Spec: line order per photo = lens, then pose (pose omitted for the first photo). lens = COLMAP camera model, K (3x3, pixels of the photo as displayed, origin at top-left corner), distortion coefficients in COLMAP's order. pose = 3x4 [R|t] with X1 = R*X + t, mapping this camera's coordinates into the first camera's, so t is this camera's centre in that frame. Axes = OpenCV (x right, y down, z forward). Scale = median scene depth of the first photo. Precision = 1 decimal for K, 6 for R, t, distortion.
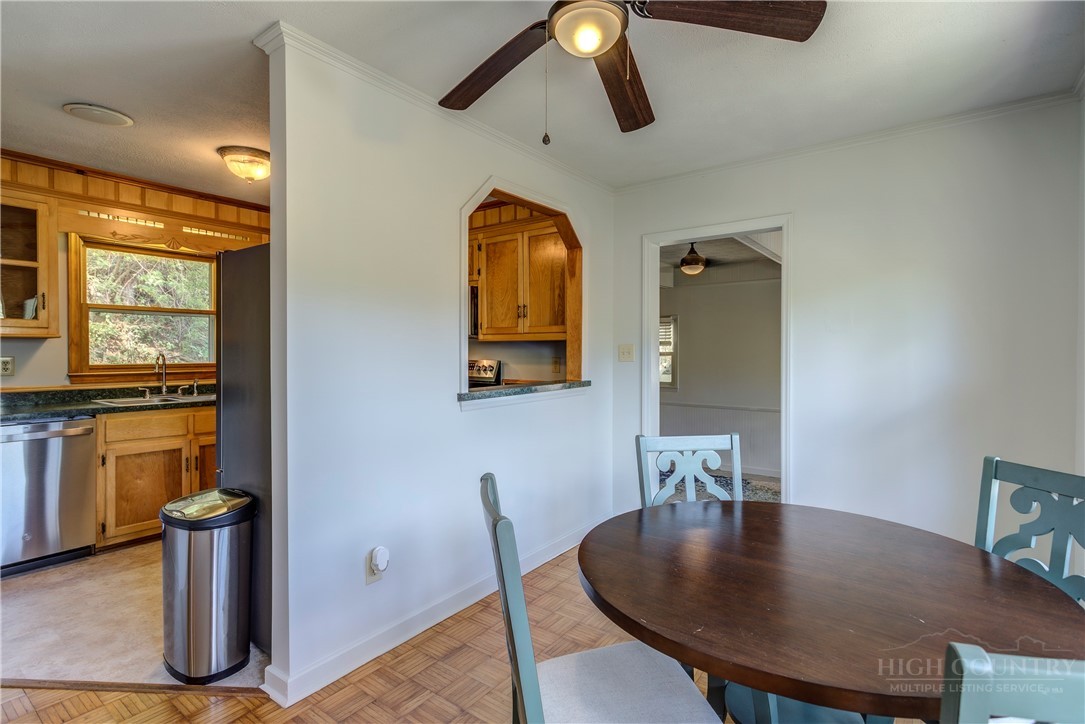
lens RADIAL K [[512.1, 0, 541.8], [0, 512.1, 358.0], [0, 0, 1]] dist [0.000502, 0.001657]
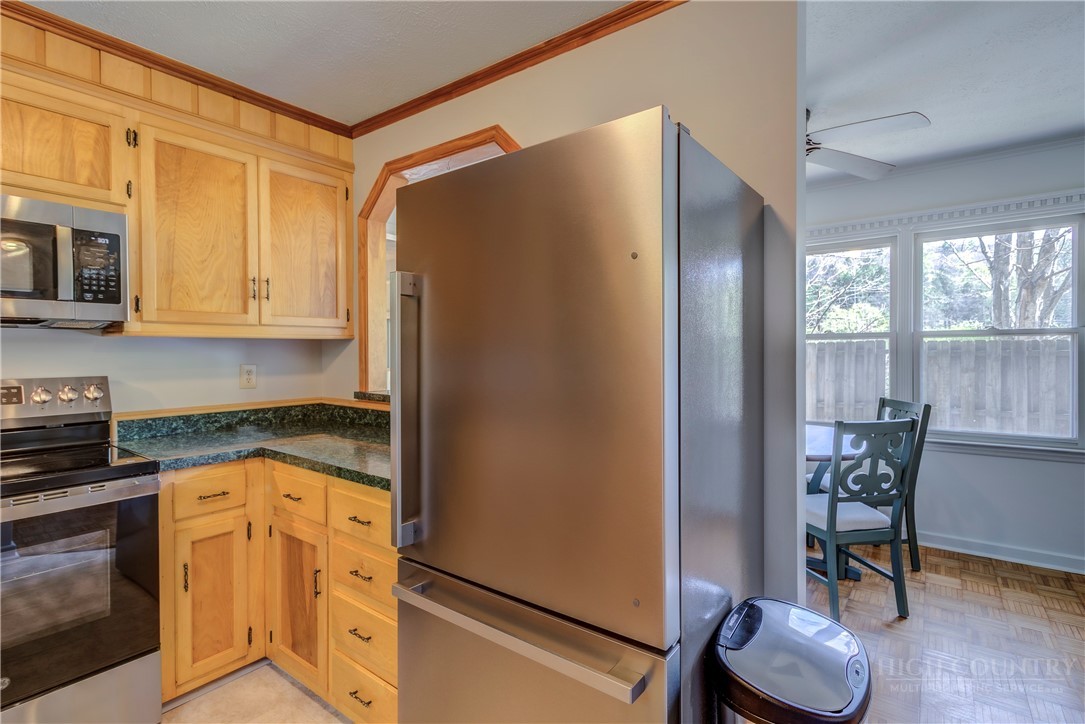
lens RADIAL K [[512.1, 0, 541.8], [0, 512.1, 358.0], [0, 0, 1]] dist [0.000502, 0.001657]
pose [[0.019934, -0.015186, 0.999686, -0.654244], [0.022242, 0.999644, 0.014742, -0.011441], [-0.999554, 0.021941, 0.020265, 0.679191]]
